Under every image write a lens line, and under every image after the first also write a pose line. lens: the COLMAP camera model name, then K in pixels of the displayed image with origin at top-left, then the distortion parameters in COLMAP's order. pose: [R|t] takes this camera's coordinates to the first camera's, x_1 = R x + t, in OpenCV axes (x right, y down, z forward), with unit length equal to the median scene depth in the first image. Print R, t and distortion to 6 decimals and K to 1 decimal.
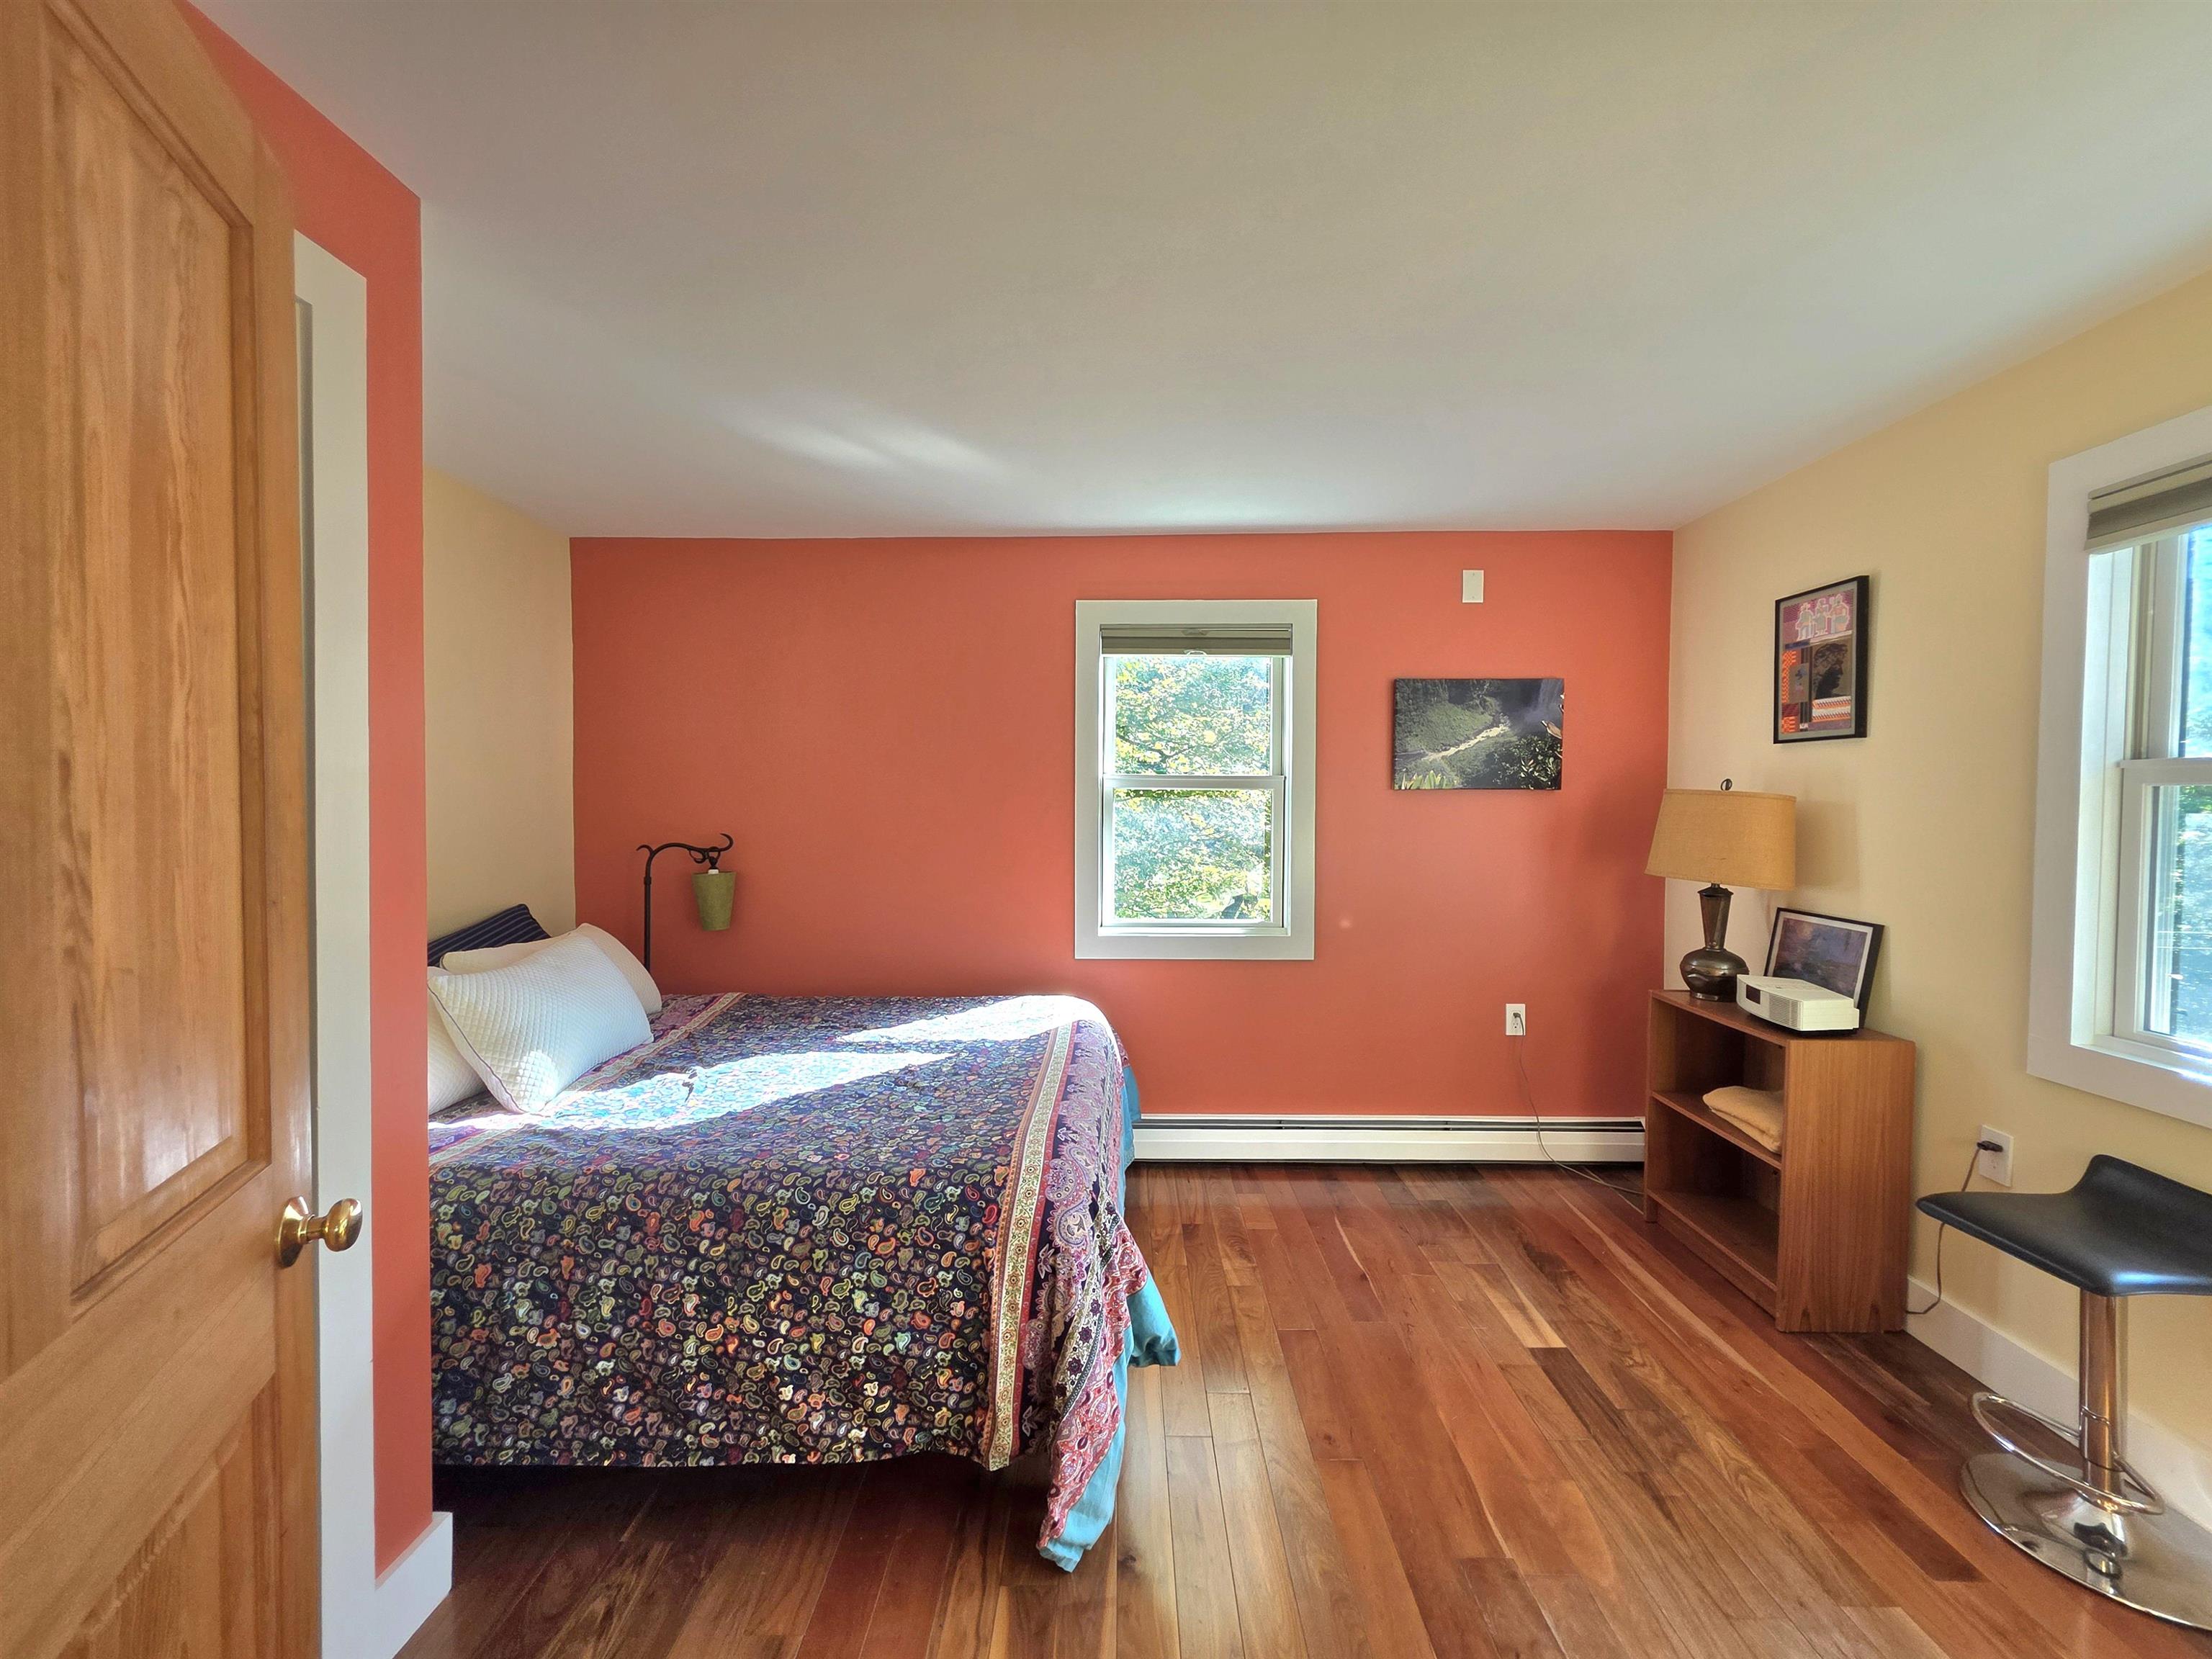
lens RADIAL K [[885.2, 0, 1112.1], [0, 885.2, 830.2], [0, 0, 1]] dist [-0.000883, -0.000090]
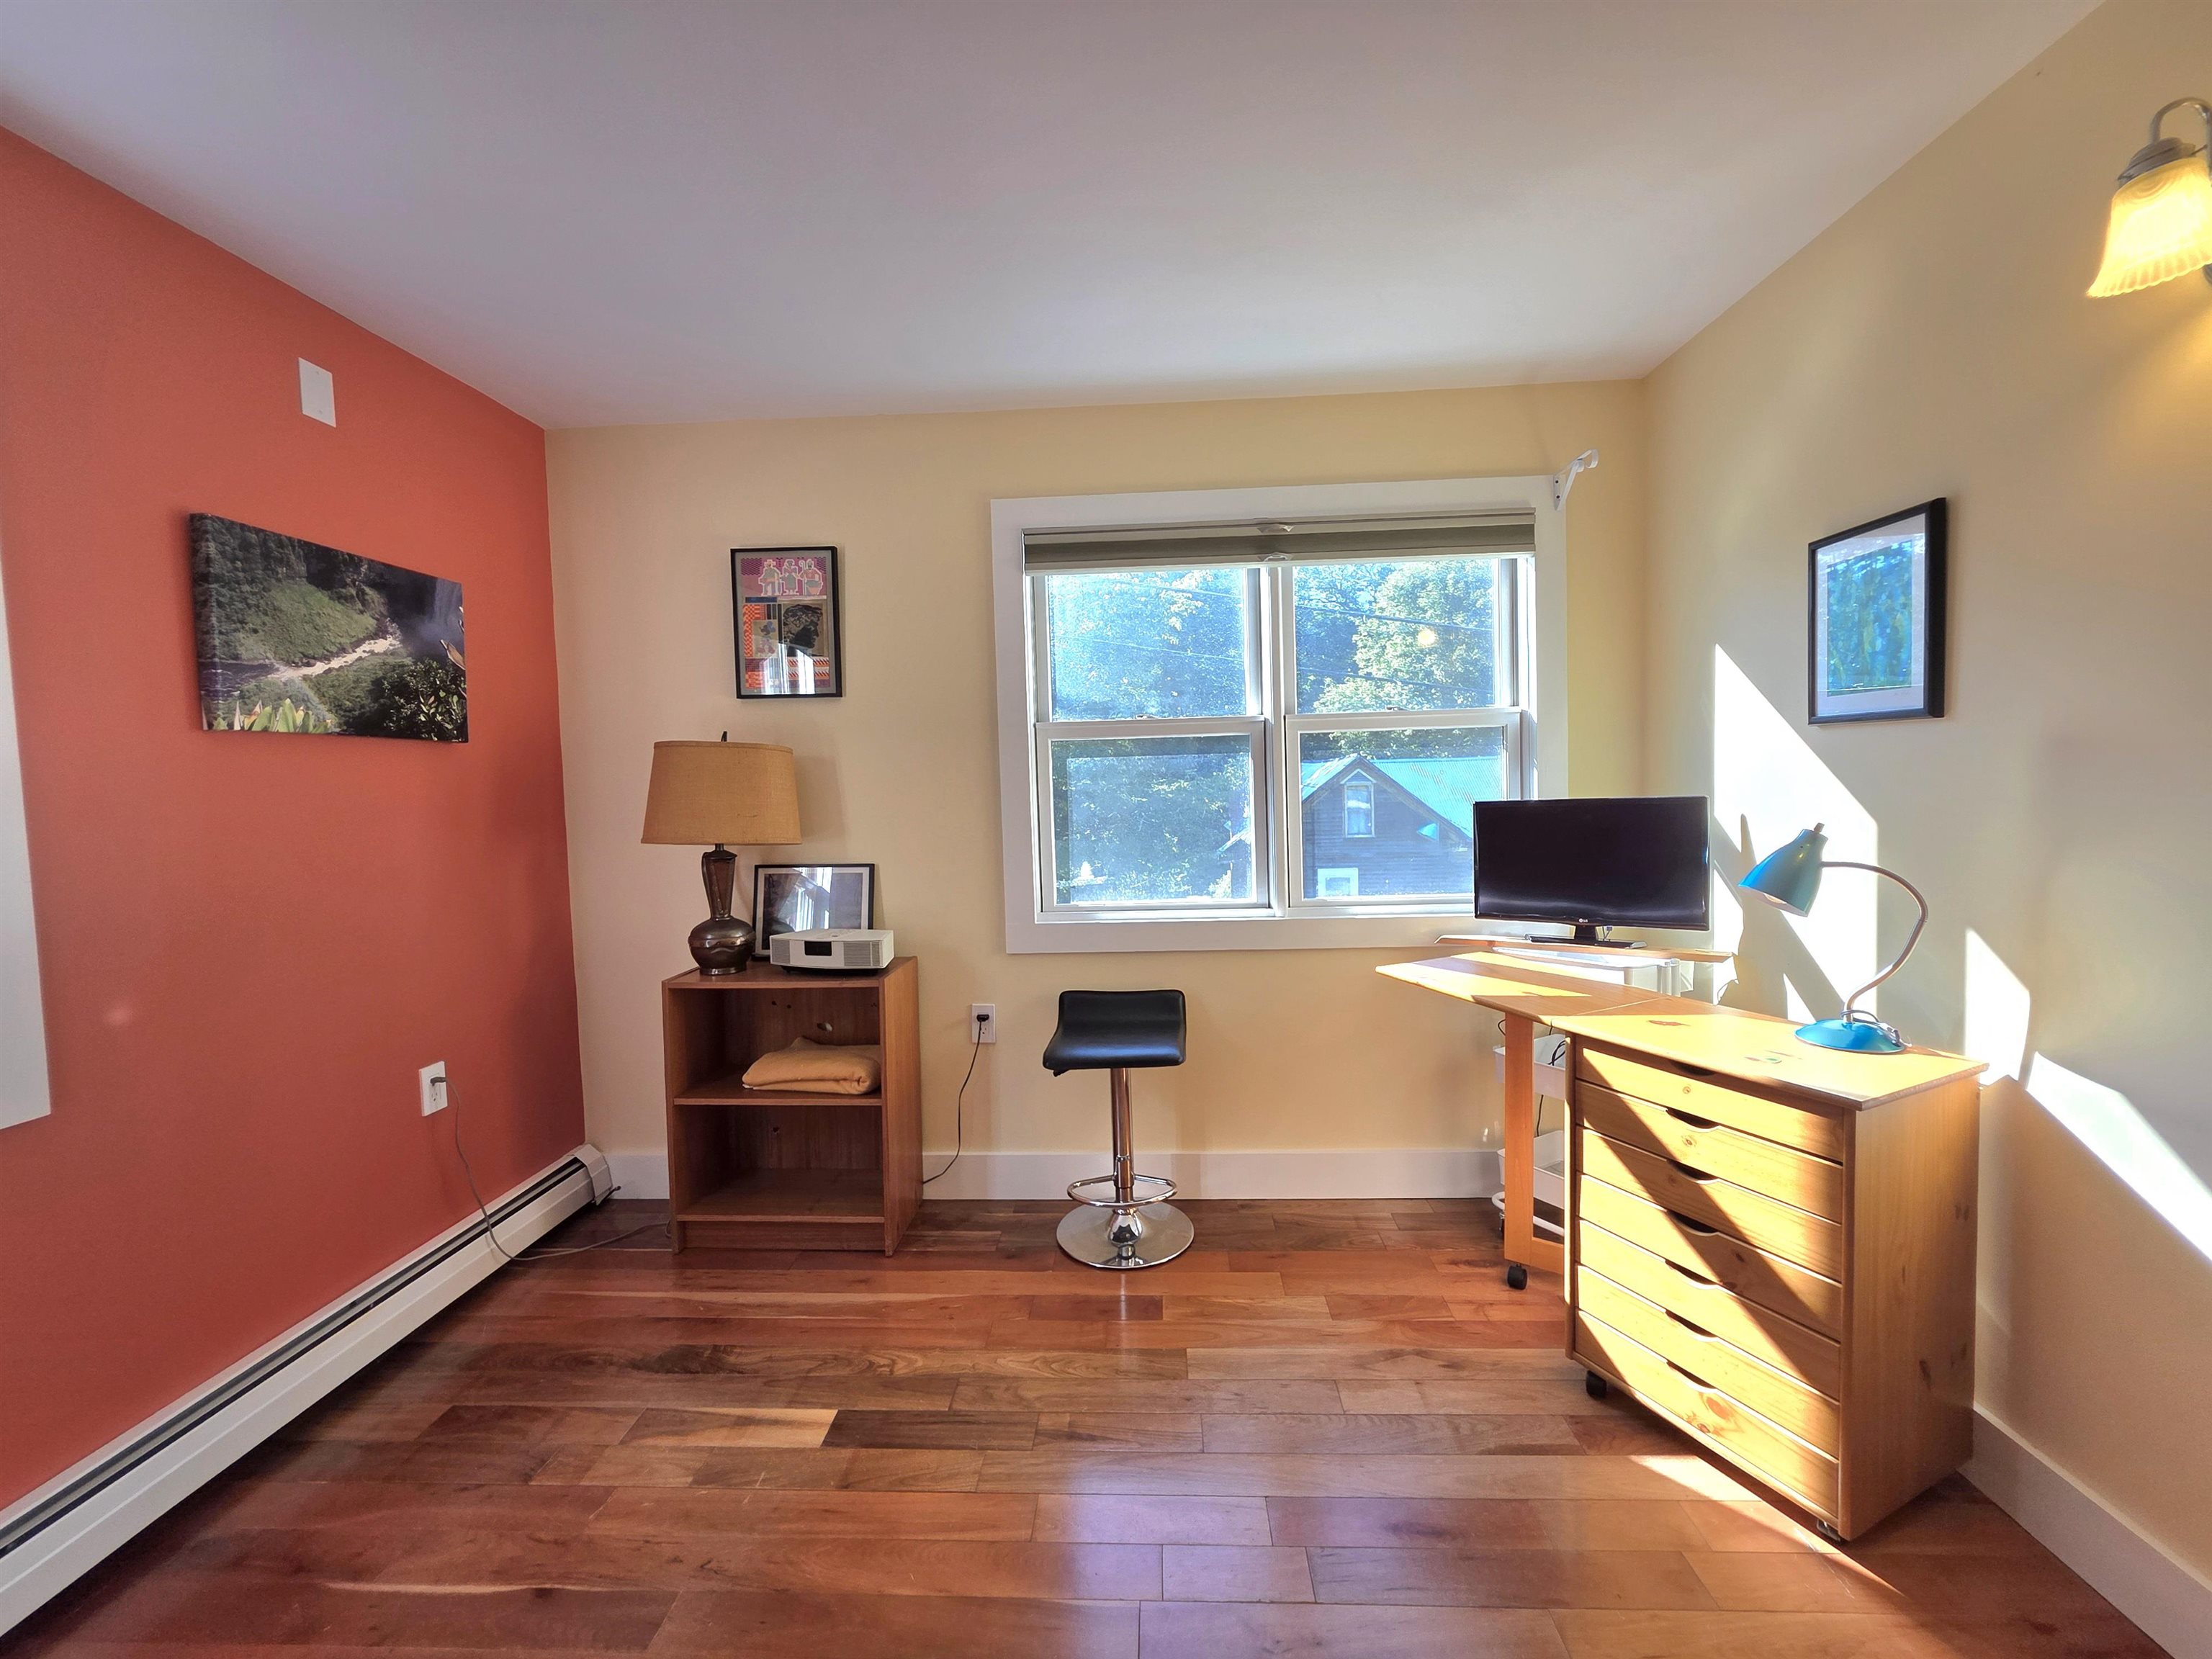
lens RADIAL K [[884.3, 0, 1114.0], [0, 884.3, 827.7], [0, 0, 1]] dist [0.000687, -0.000061]
pose [[0.043192, -0.057103, 0.997434, -0.257677], [0.054818, 0.996997, 0.054704, 0.016651], [-0.997562, 0.052315, 0.046192, 0.671847]]
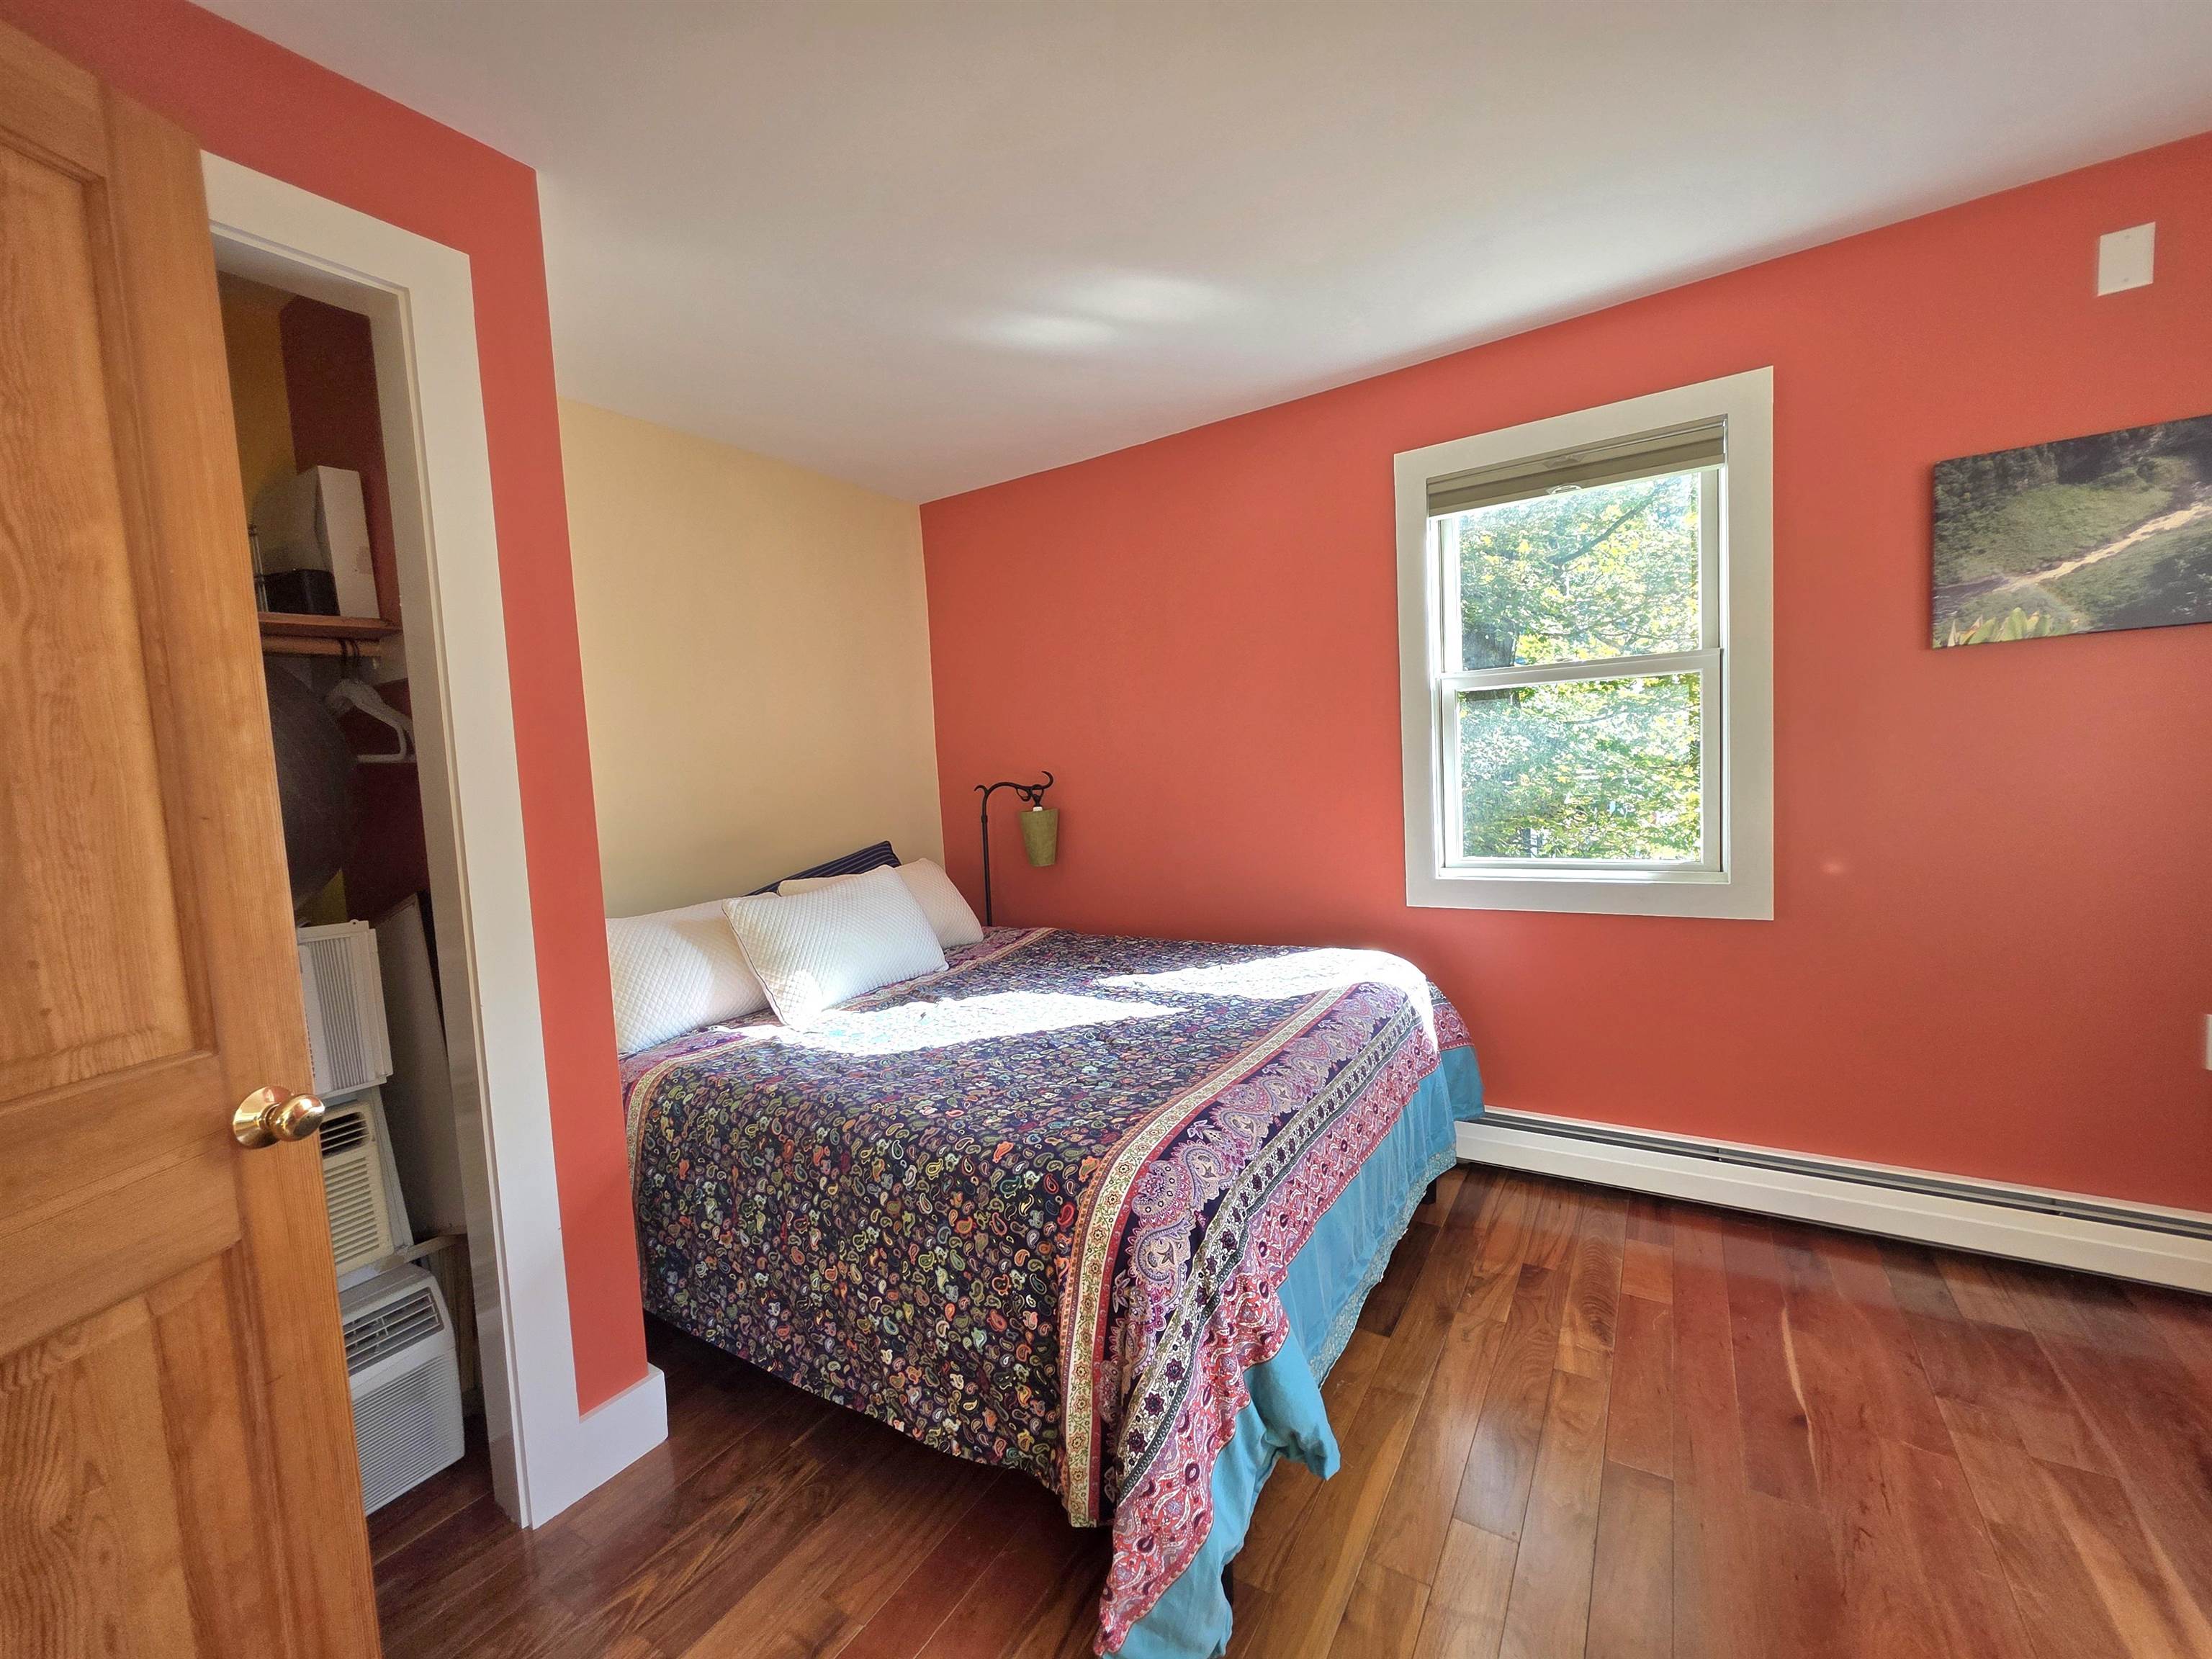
lens RADIAL K [[884.3, 0, 1114.0], [0, 884.3, 827.7], [0, 0, 1]] dist [0.000687, -0.000061]
pose [[0.850635, -0.011986, -0.525620, 0.232533], [0.042924, 0.997986, 0.046710, 0.036153], [0.524001, -0.062295, 0.849436, 0.264674]]
